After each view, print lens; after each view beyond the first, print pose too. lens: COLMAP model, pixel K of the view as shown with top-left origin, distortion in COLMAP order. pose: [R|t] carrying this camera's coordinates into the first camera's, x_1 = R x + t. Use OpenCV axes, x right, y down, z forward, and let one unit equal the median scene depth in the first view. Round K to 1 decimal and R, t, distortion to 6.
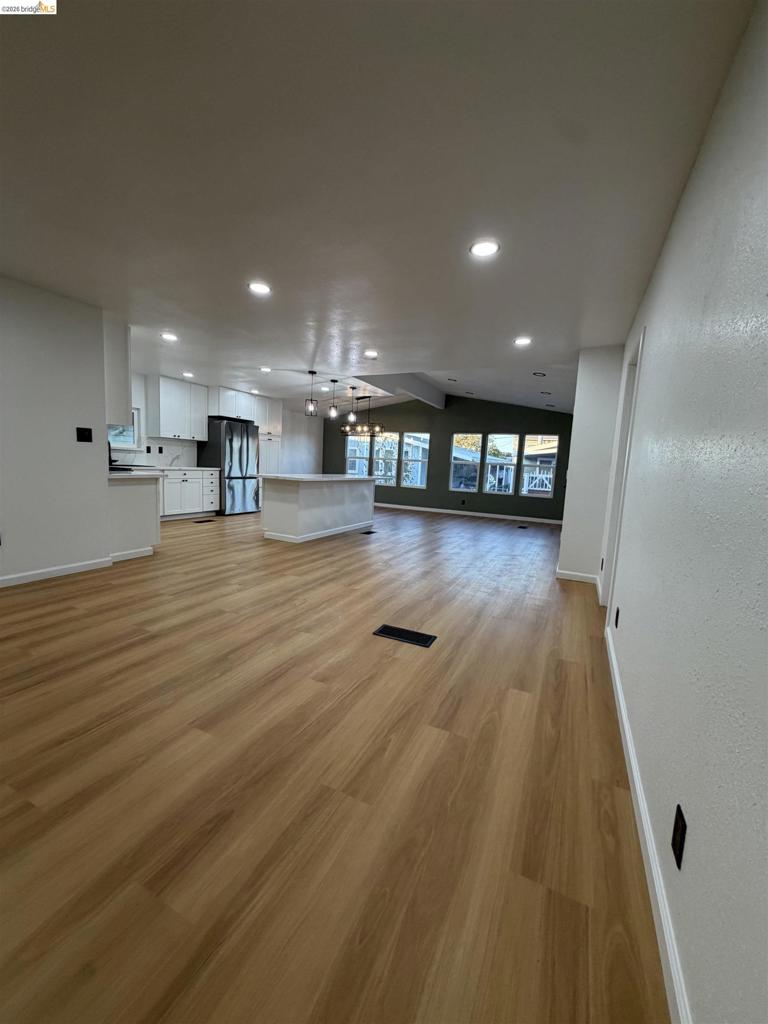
lens RADIAL K [[408.7, 0, 383.0], [0, 408.7, 515.3], [0, 0, 1]] dist [-0.001104, 0.000459]
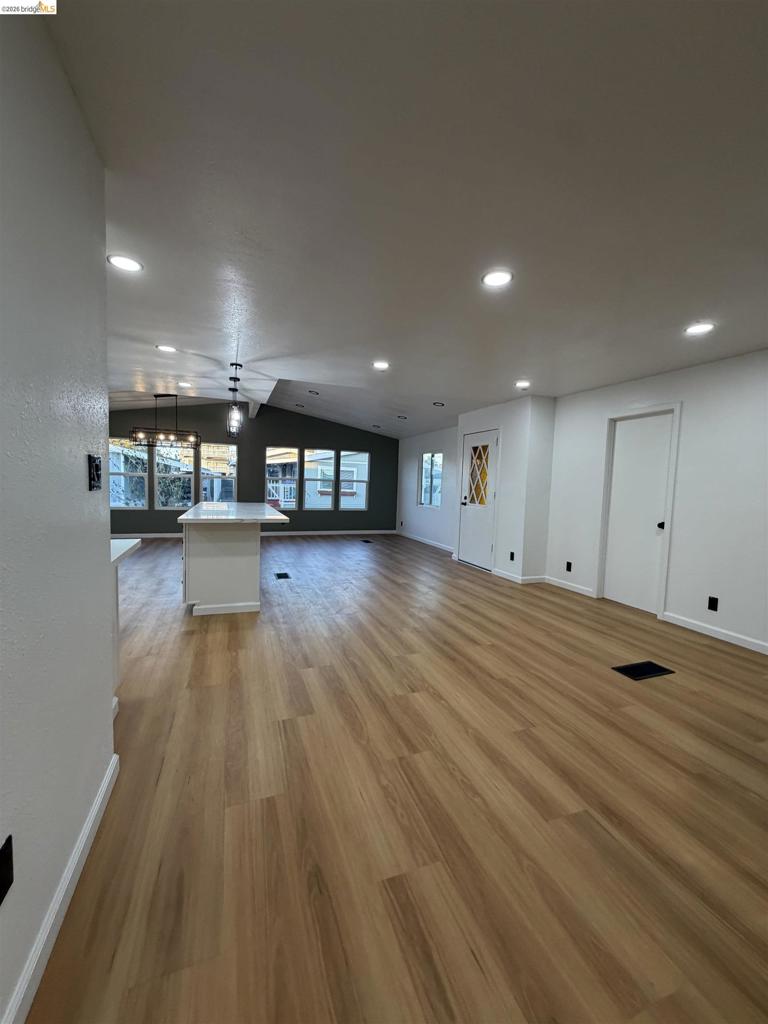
lens RADIAL K [[408.7, 0, 384.9], [0, 408.7, 513.7], [0, 0, 1]] dist [-0.001104, 0.000459]
pose [[0.696095, -0.084780, 0.712927, -0.840795], [0.095404, 0.995120, 0.025186, -0.144947], [-0.711583, 0.050485, 0.700786, 0.542646]]
